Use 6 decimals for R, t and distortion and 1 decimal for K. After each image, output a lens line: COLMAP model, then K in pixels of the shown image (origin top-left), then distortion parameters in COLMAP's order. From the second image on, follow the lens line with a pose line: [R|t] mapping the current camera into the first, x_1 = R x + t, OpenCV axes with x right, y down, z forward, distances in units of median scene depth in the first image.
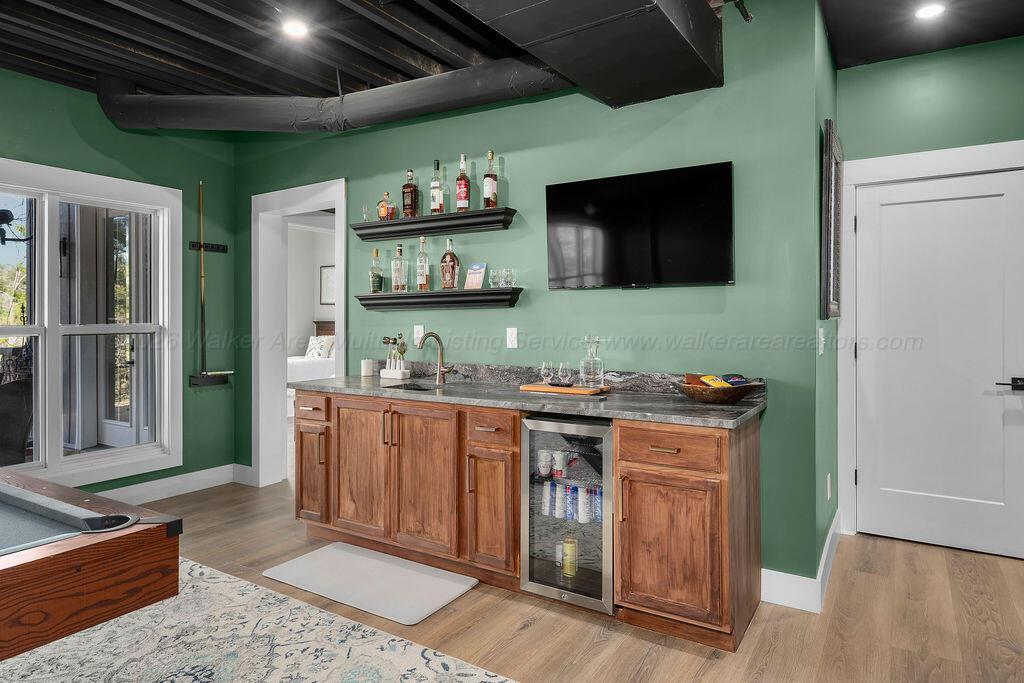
lens RADIAL K [[622.2, 0, 510.8], [0, 622.2, 318.7], [0, 0, 1]] dist [-0.002389, 0.000288]
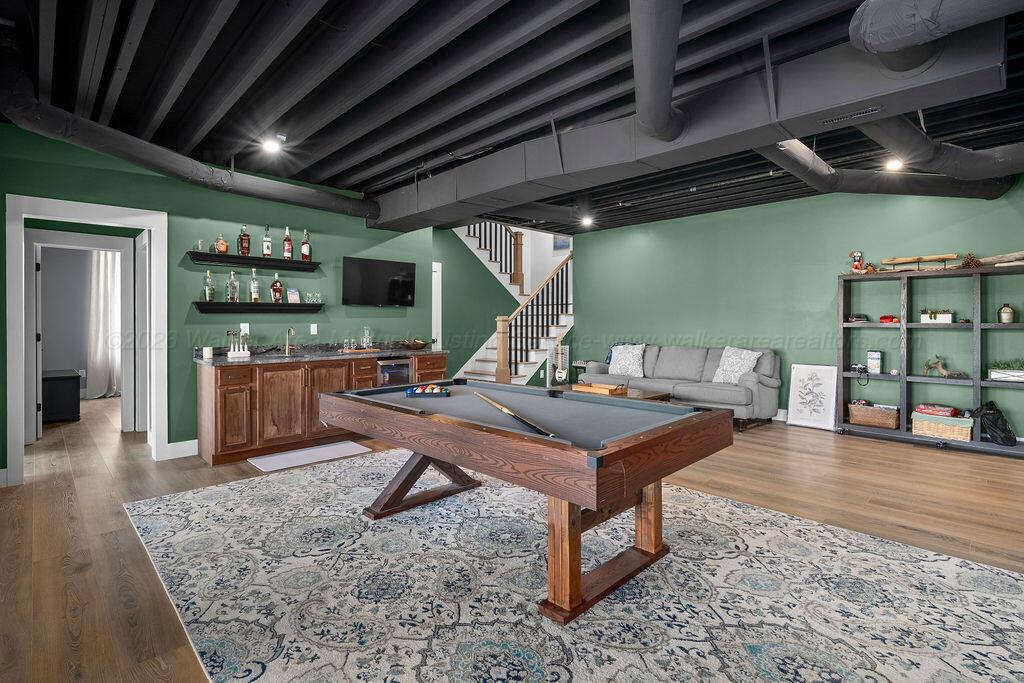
lens RADIAL K [[491.6, 0, 512.2], [0, 491.6, 321.1], [0, 0, 1]] dist [-0.001057, -0.000229]
pose [[0.245306, 0.001067, 0.969445, -1.307130], [0.001249, 0.999998, -0.001417, 0.008059], [-0.969445, 0.001558, 0.245304, 0.033414]]
